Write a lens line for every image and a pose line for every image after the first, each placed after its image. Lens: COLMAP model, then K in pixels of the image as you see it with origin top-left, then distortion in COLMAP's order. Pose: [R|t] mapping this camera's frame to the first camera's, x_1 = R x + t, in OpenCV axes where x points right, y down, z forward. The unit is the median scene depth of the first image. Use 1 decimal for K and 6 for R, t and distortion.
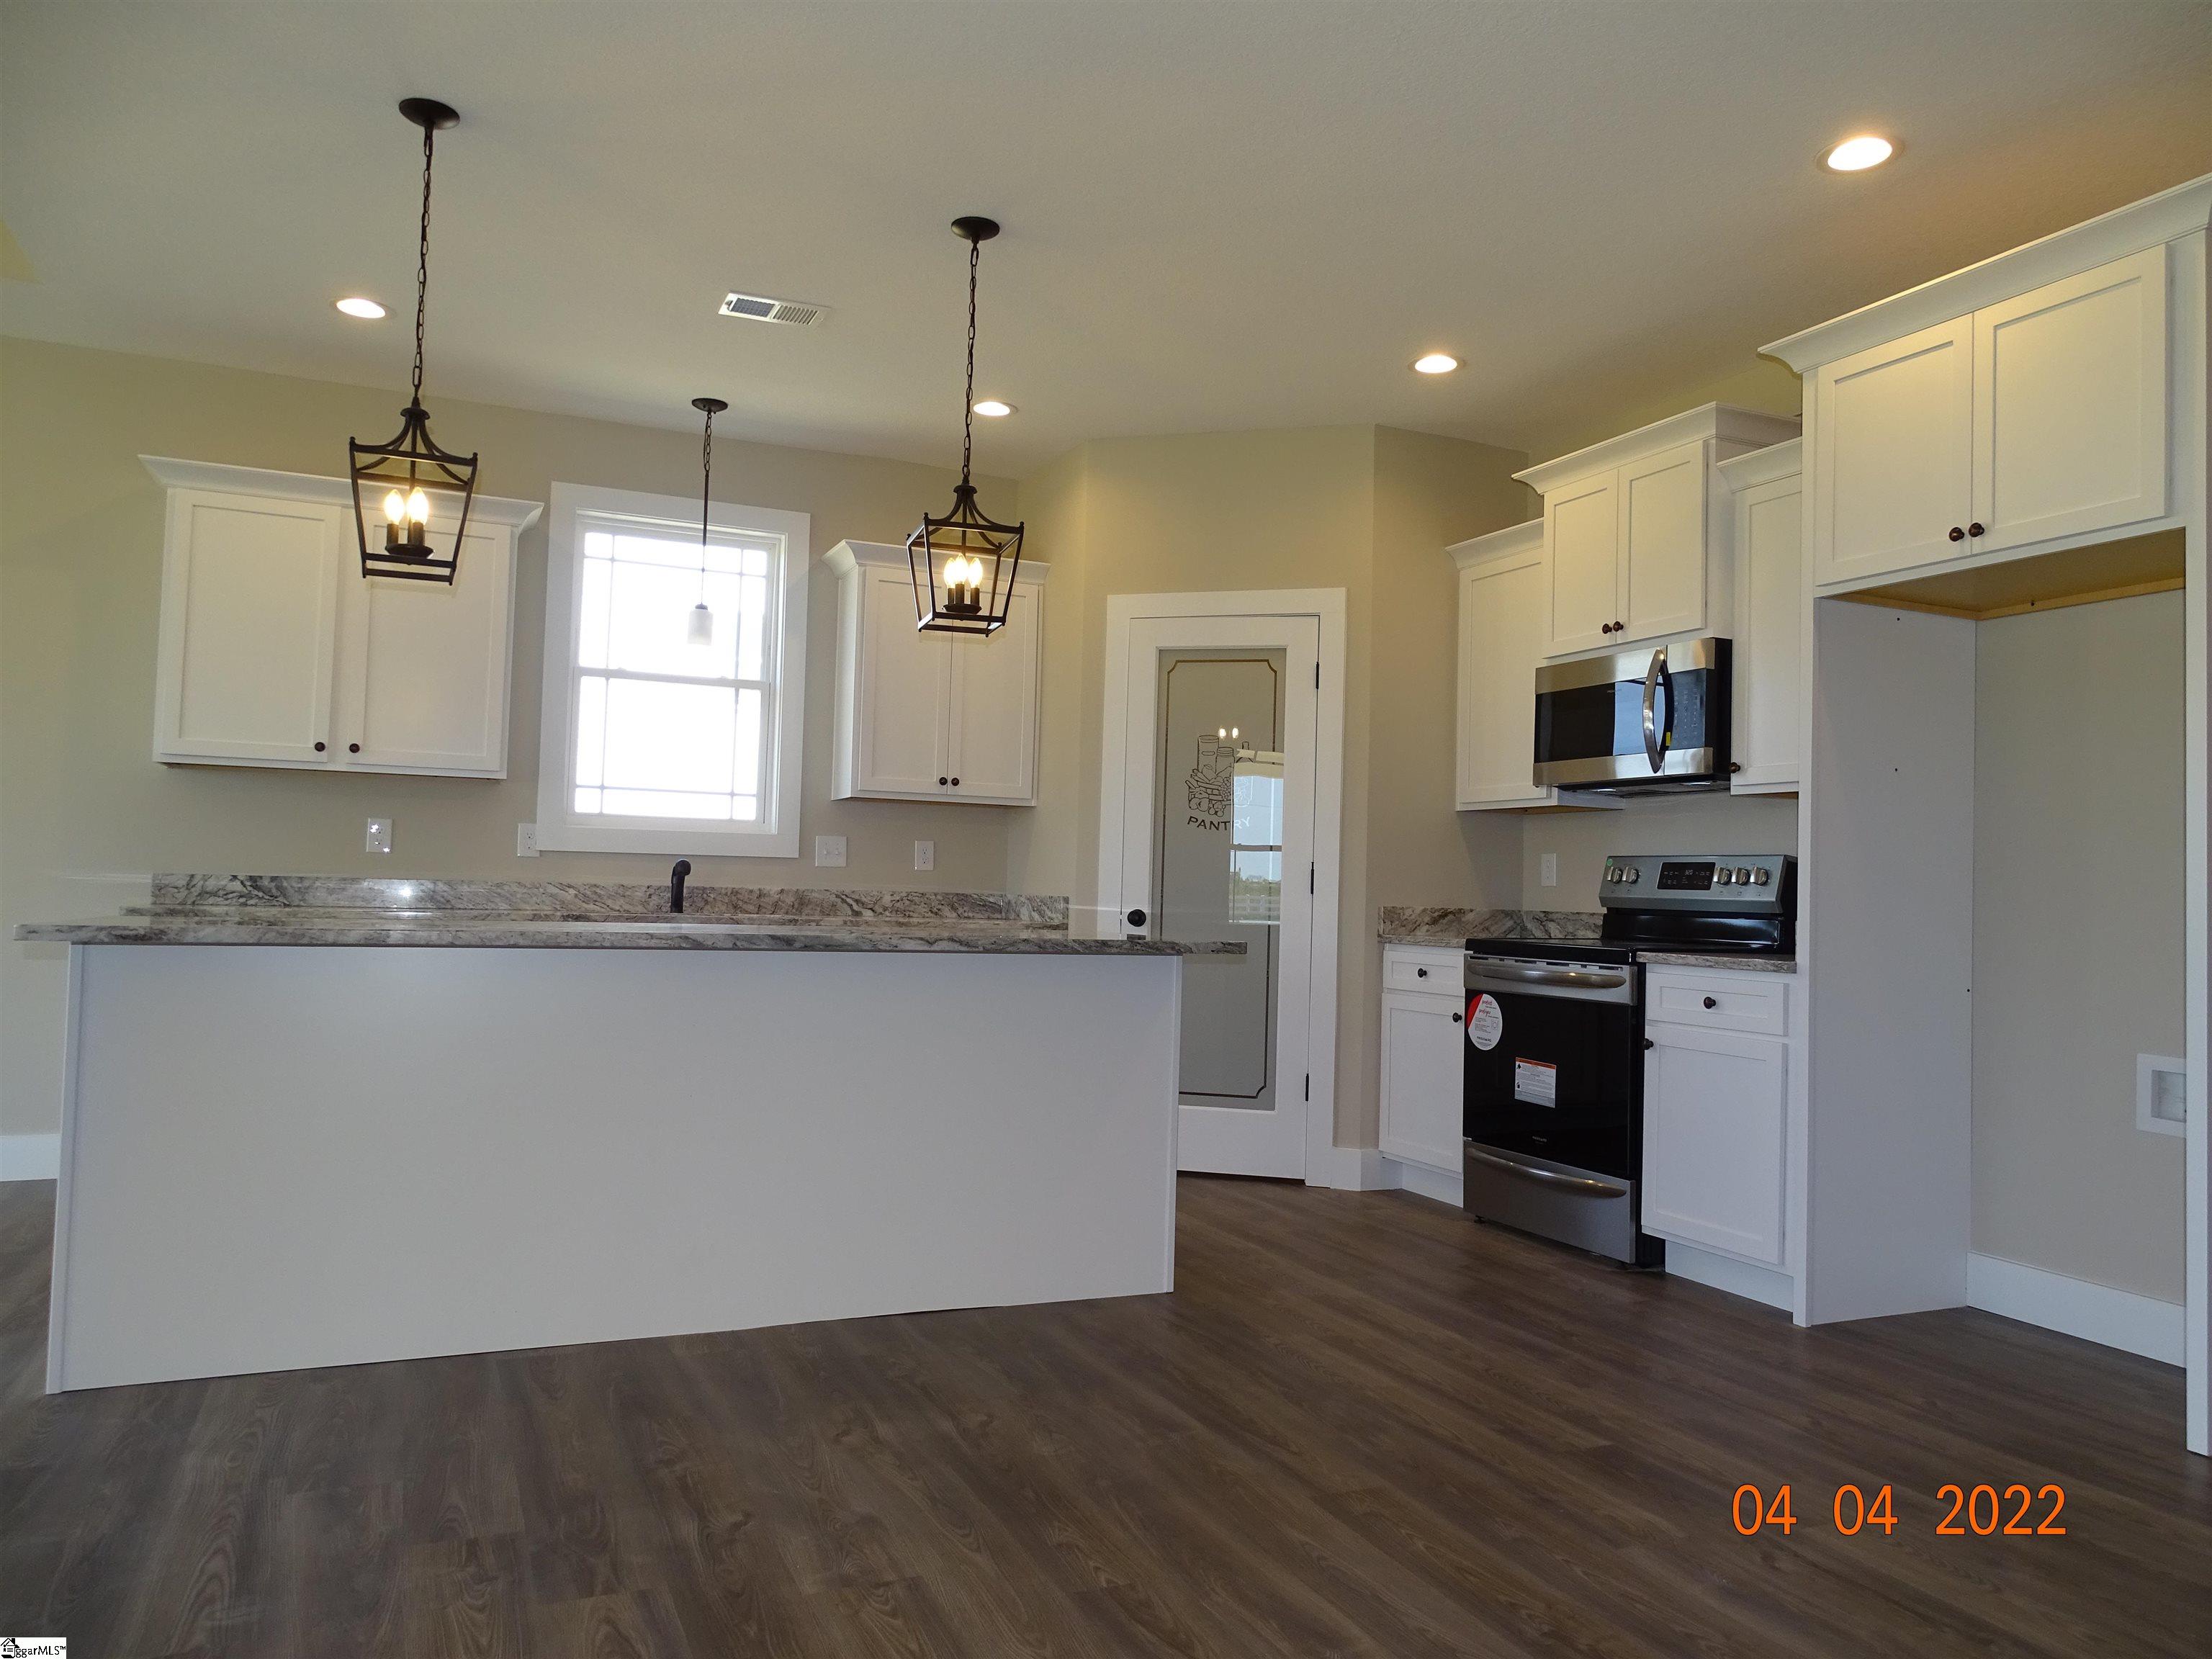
lens RADIAL K [[1556.3, 0, 1117.8], [0, 1556.3, 817.2], [0, 0, 1]] dist [-0.004842, 0.000178]
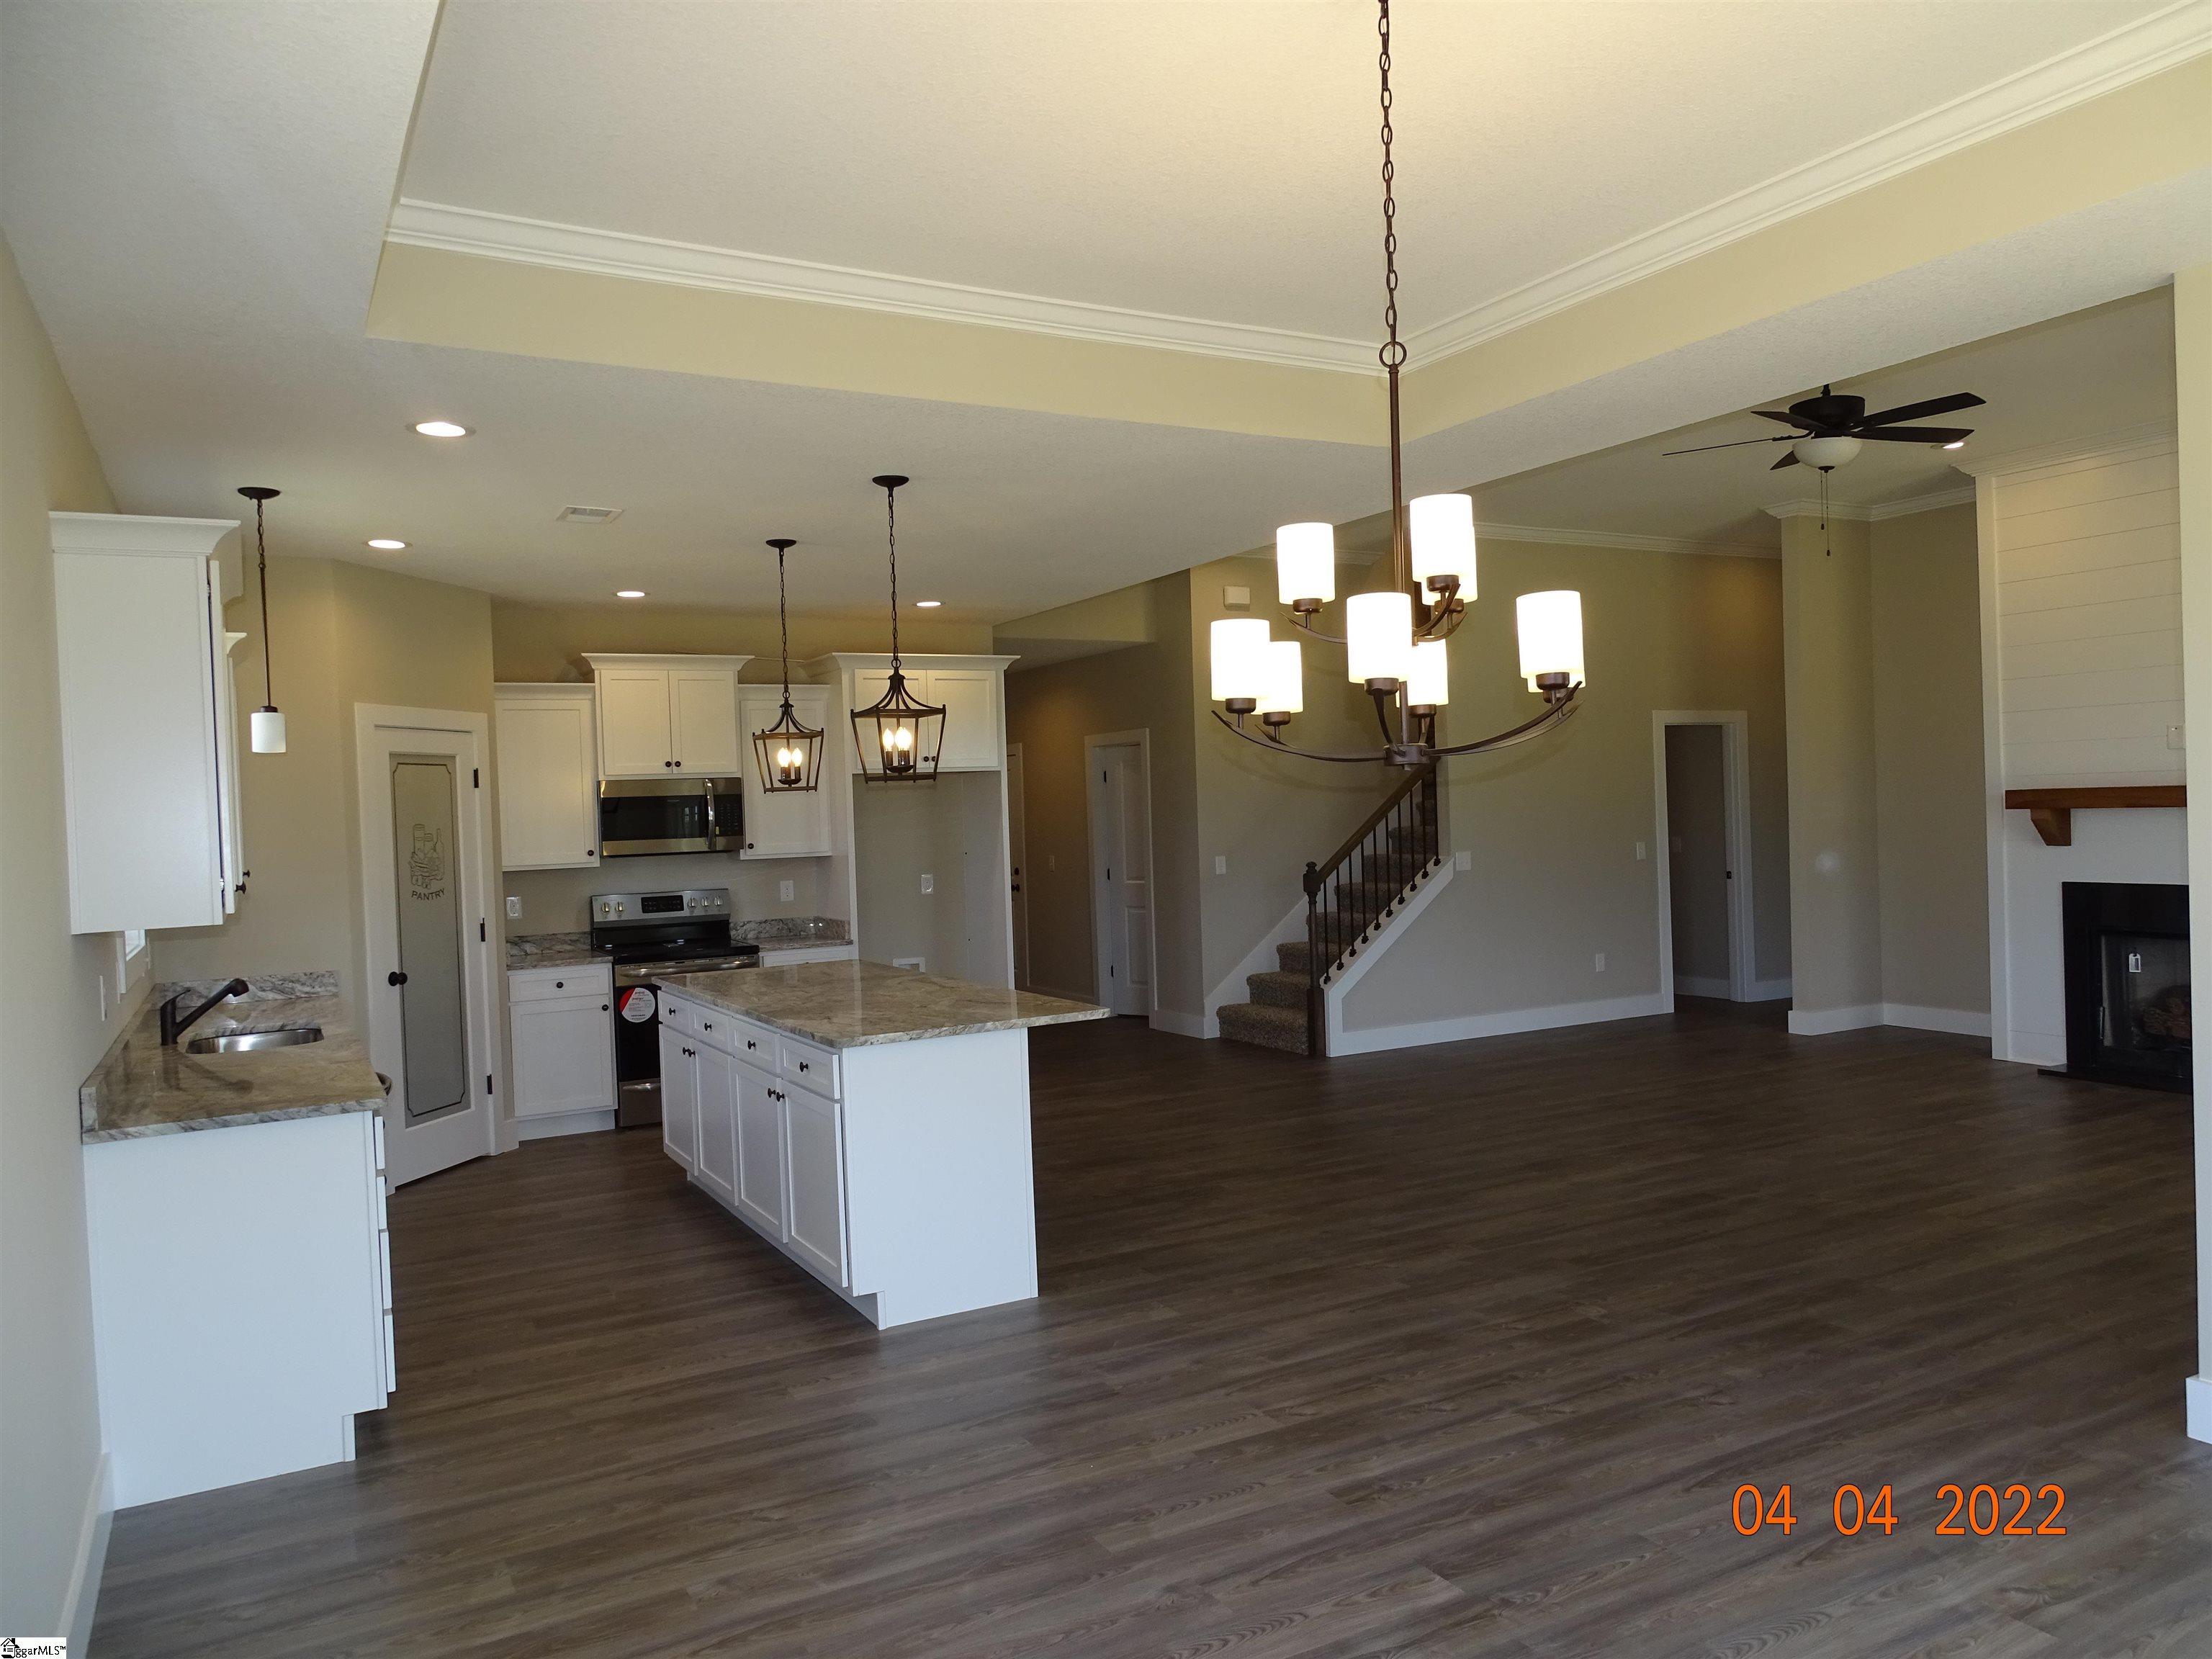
lens RADIAL K [[1556.3, 0, 1117.3], [0, 1556.3, 831.6], [0, 0, 1]] dist [-0.004842, 0.000178]
pose [[-0.086585, -0.042535, 0.995336, -1.389580], [-0.014305, 0.999038, 0.041449, -0.121032], [-0.996142, -0.010649, -0.087110, 0.636014]]
